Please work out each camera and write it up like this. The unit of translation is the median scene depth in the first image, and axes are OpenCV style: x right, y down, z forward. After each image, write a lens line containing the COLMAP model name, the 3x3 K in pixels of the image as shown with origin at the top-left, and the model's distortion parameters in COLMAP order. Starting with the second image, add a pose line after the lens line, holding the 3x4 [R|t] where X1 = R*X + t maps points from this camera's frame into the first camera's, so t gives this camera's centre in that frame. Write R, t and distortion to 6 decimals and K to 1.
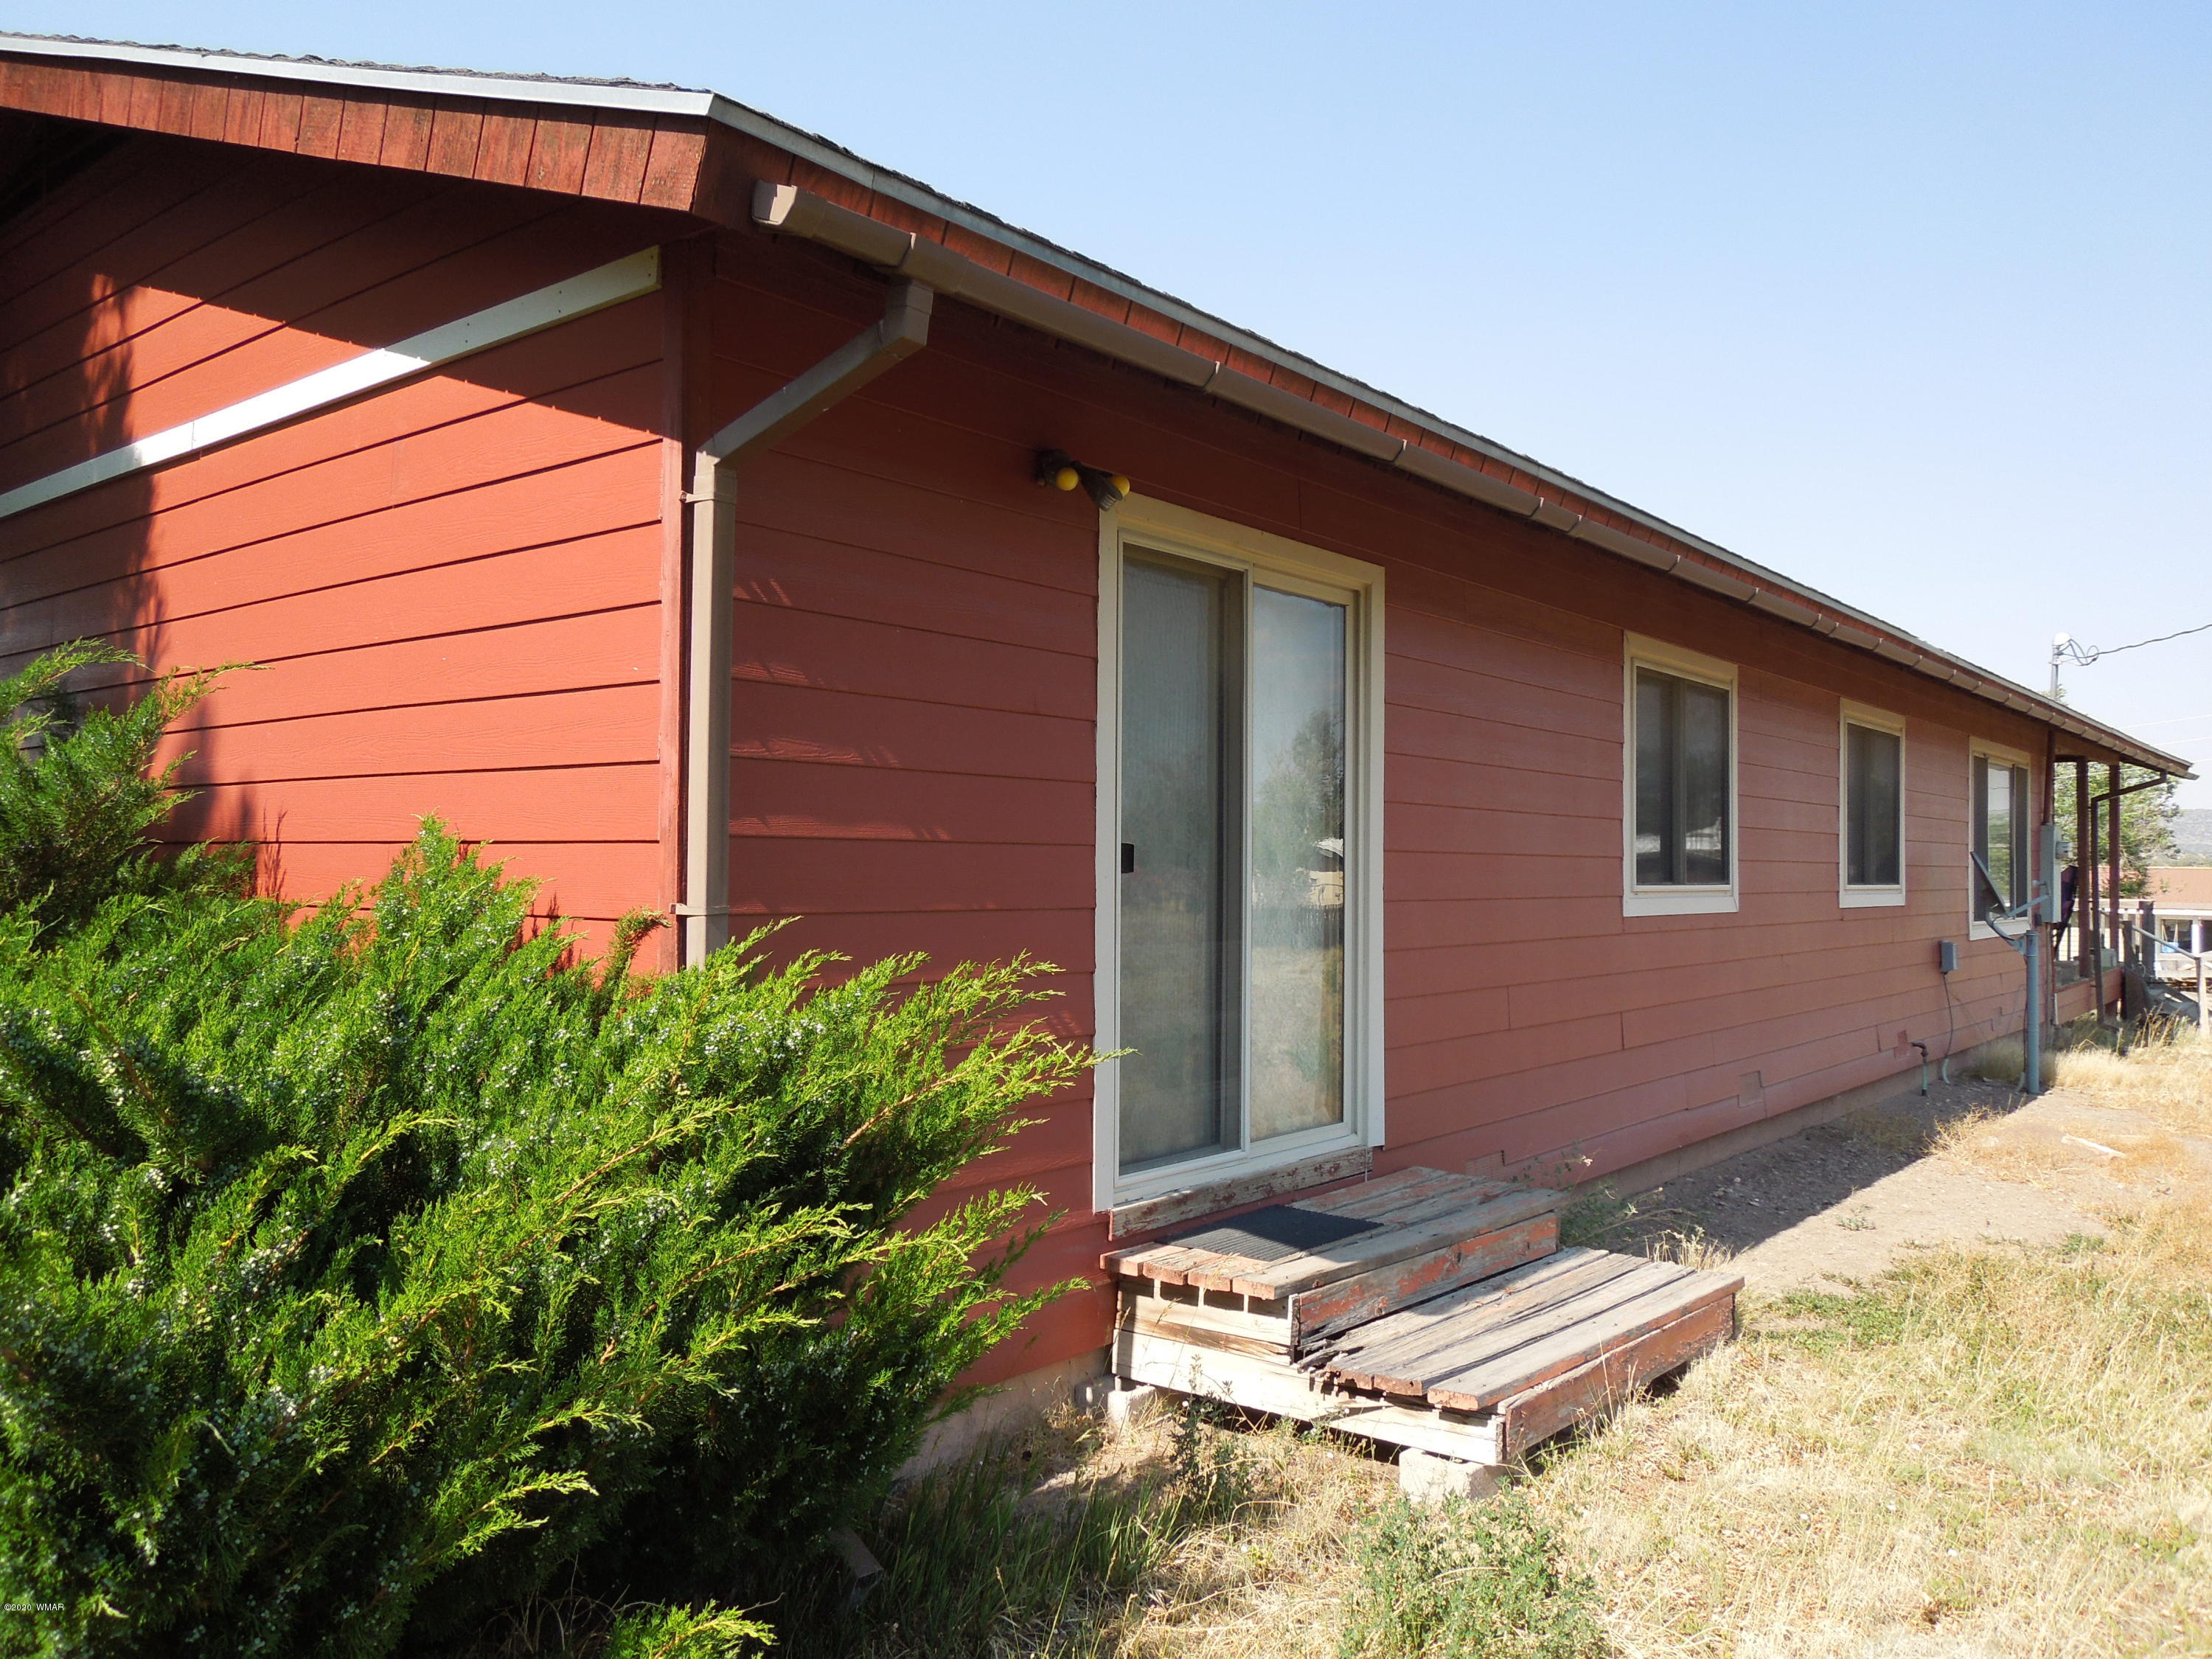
lens RADIAL K [[1620.9, 0, 1100.5], [0, 1620.9, 815.4], [0, 0, 1]] dist [-0.003601, 0.008421]
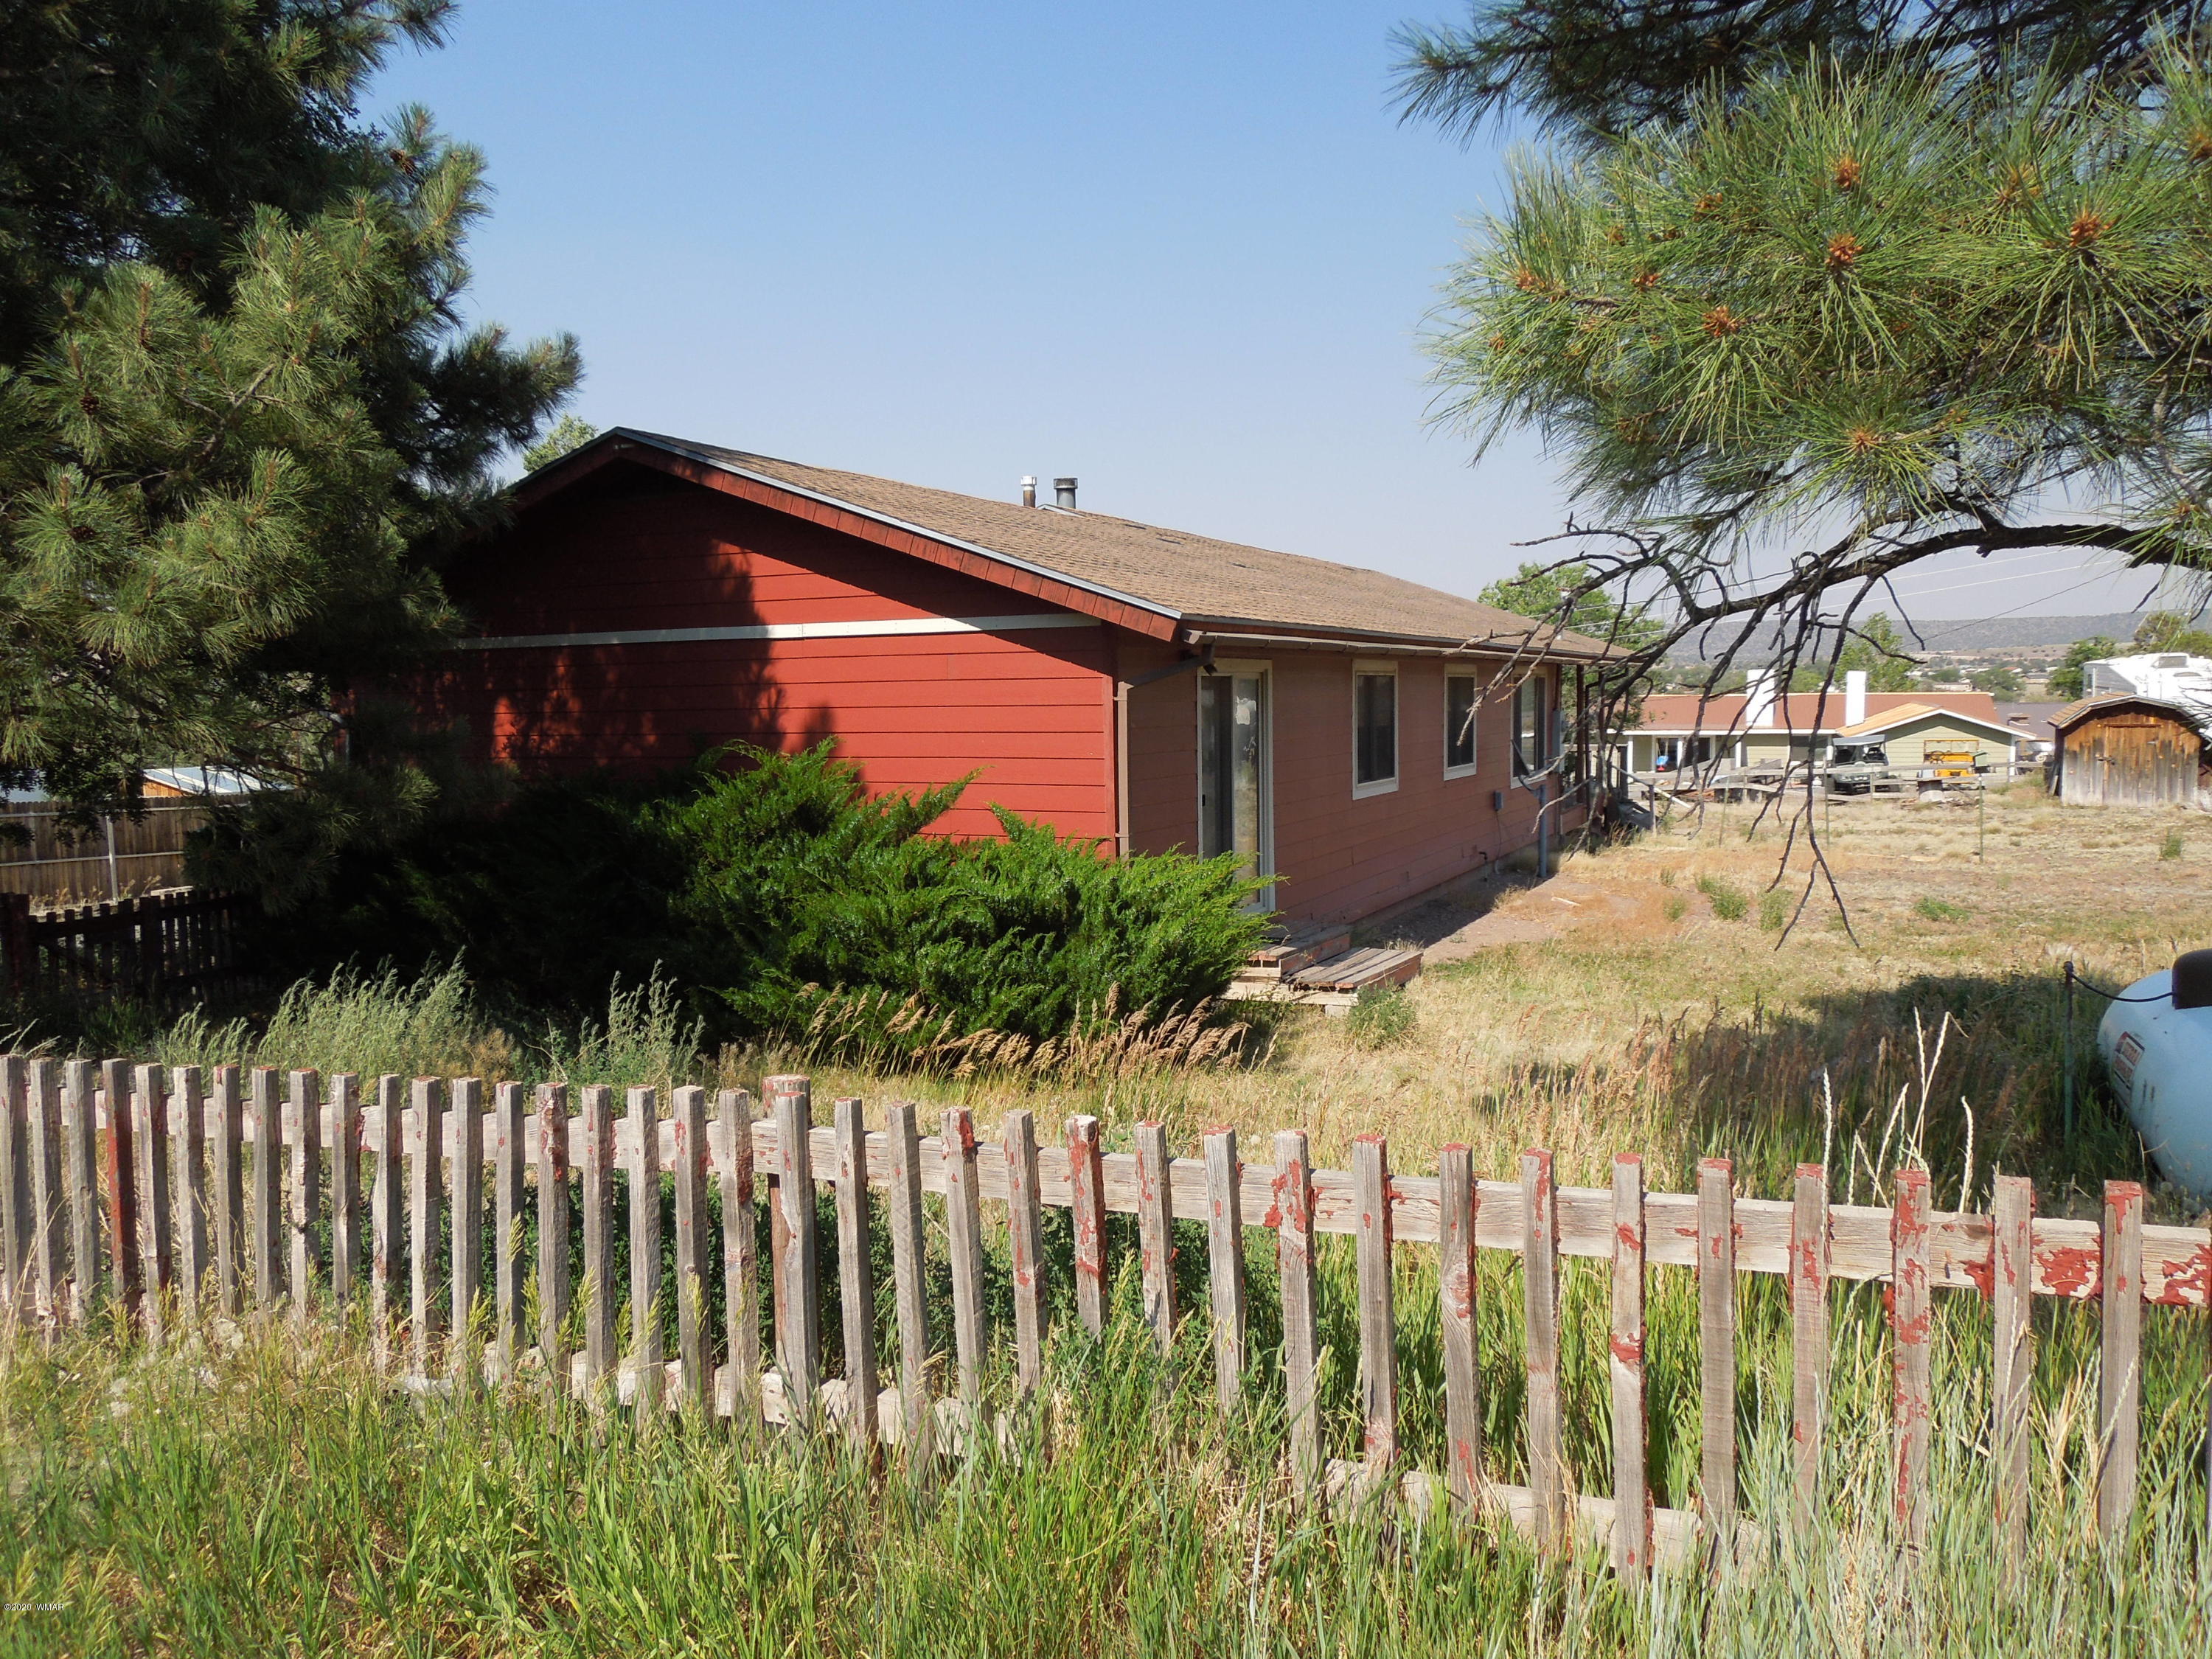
lens RADIAL K [[1666.4, 0, 1111.0], [0, 1666.4, 765.8], [0, 0, 1]] dist [0.009055, -0.004855]
pose [[0.968105, -0.033879, 0.248242, -0.696521], [0.014816, 0.996823, 0.078262, -0.210711], [-0.250105, -0.072087, 0.965532, -1.342195]]
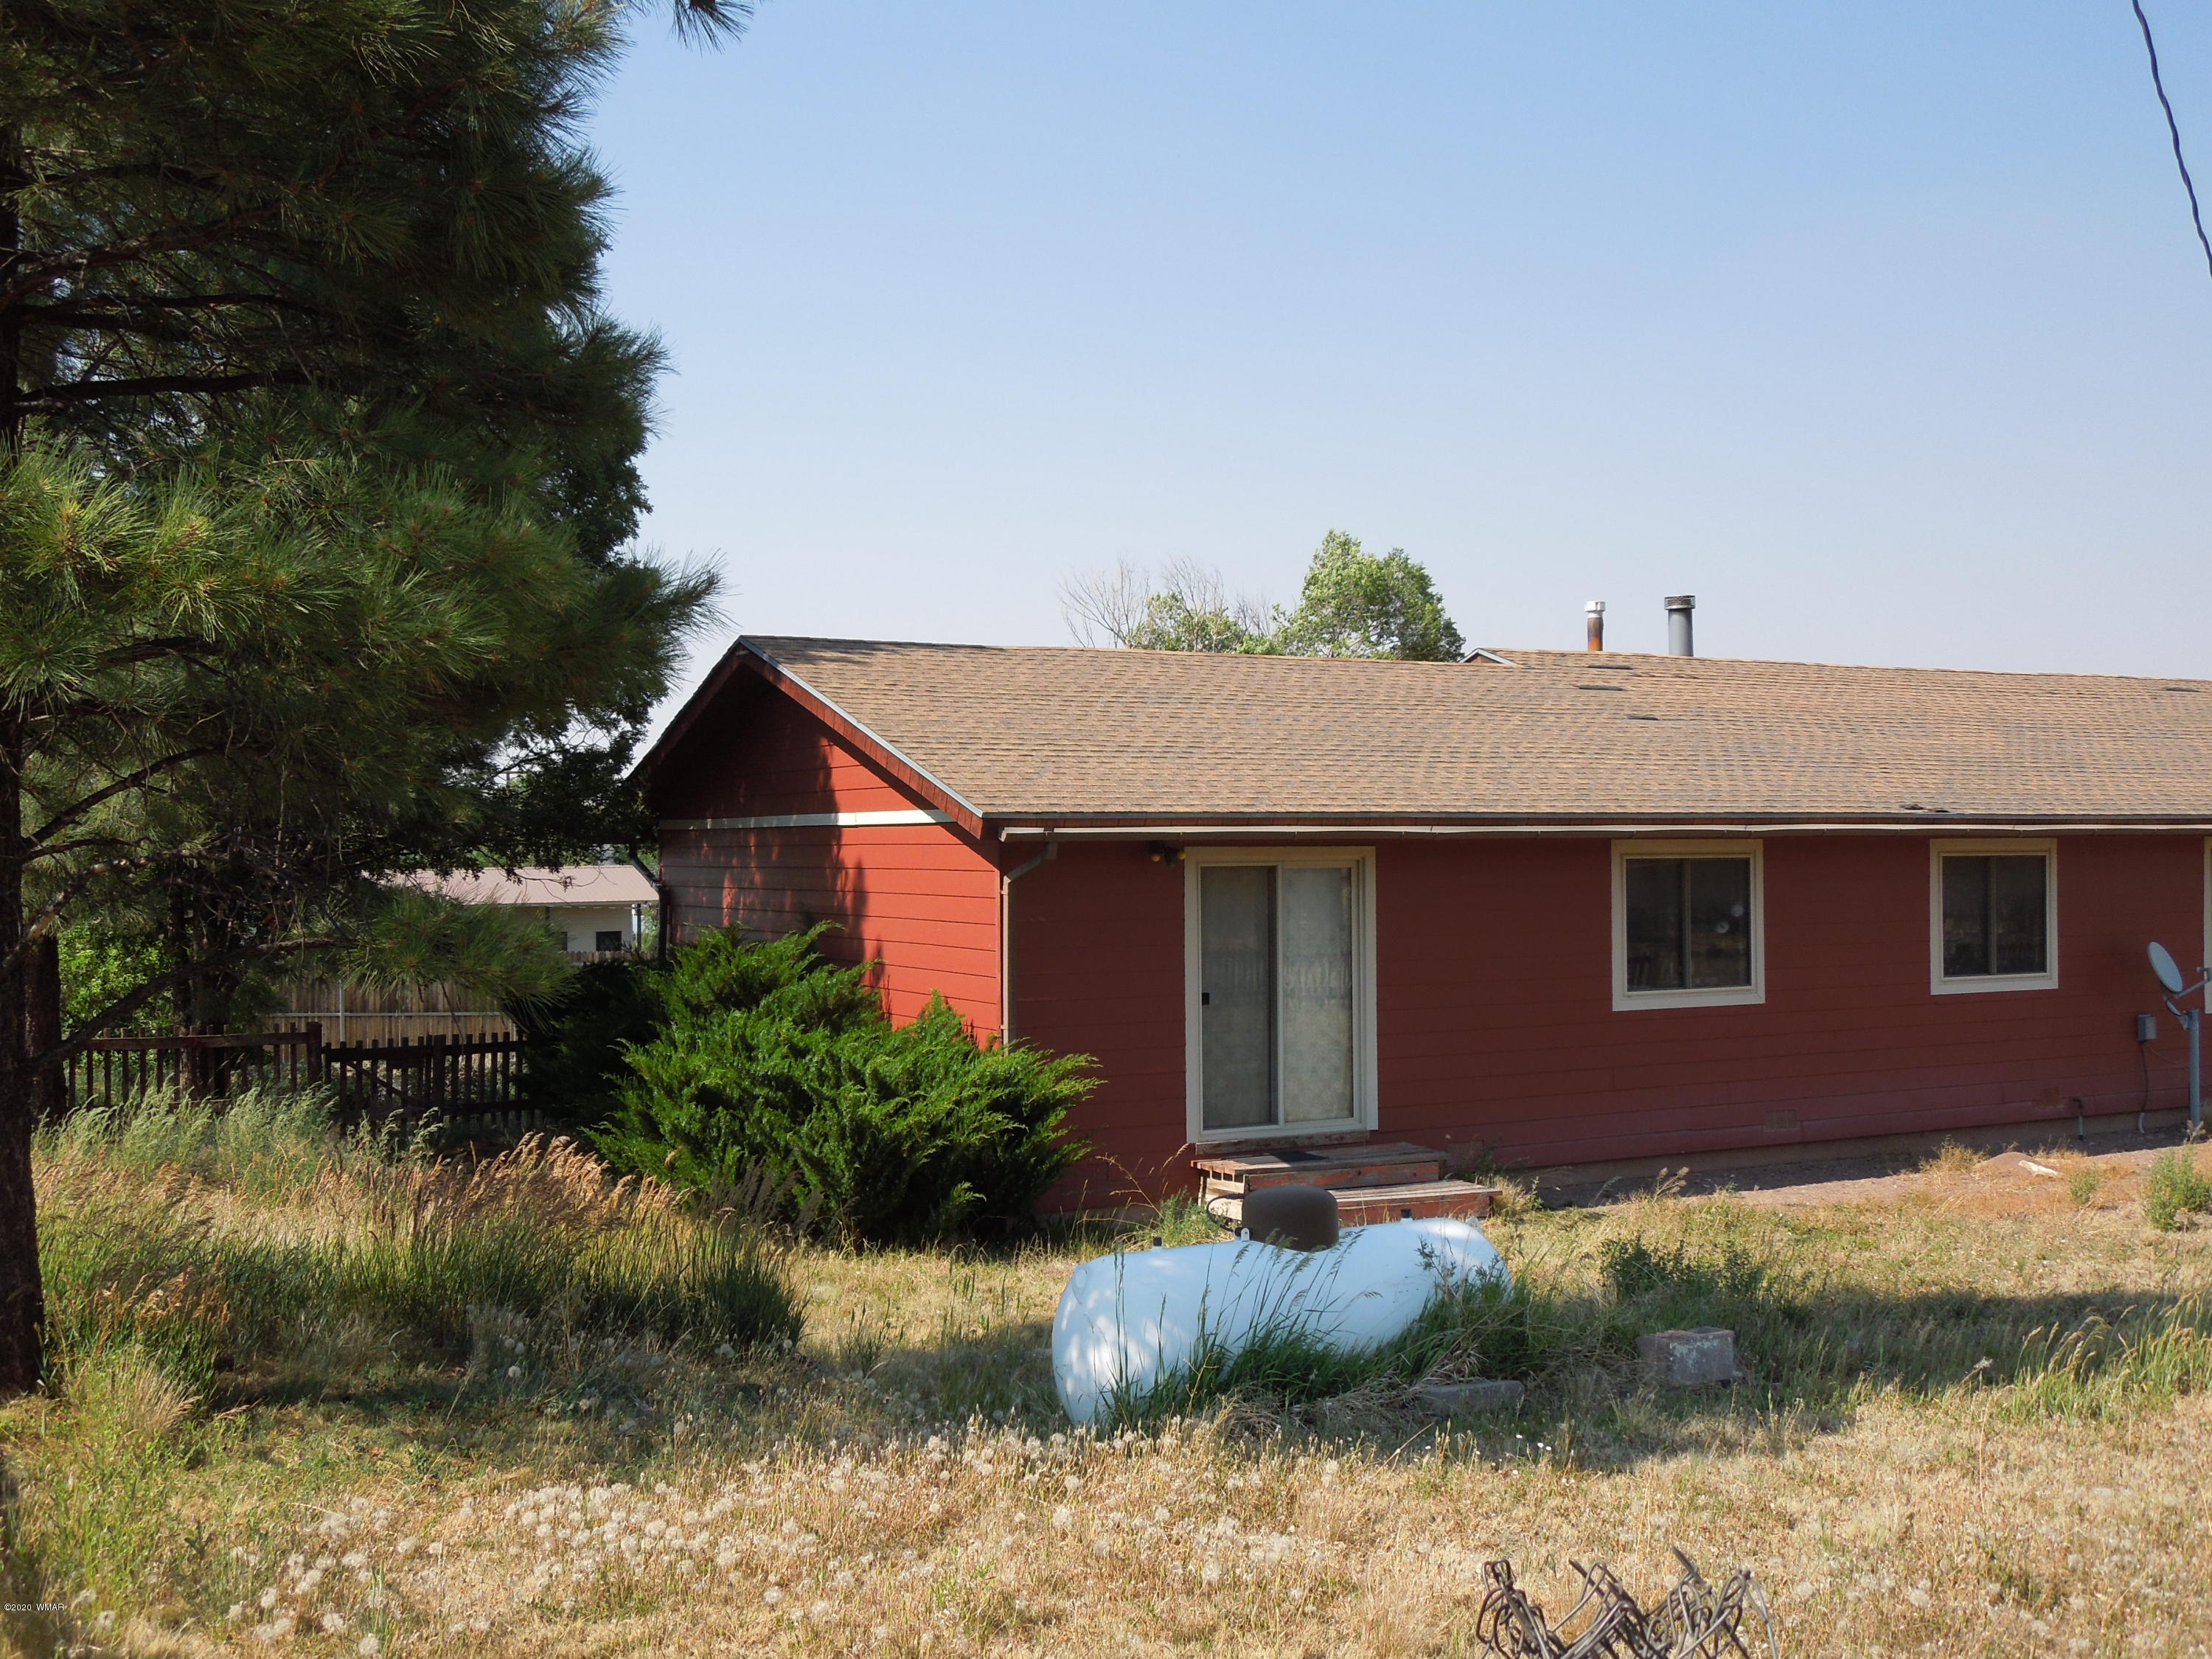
lens RADIAL K [[2267.6, 0, 1114.9], [0, 2267.6, 820.2], [0, 0, 1]] dist [-0.020845, 0.010666]
pose [[0.924814, -0.016254, -0.380071, 1.055097], [0.025811, 0.999465, 0.020063, -0.277361], [0.379542, -0.028364, 0.924740, -1.931338]]
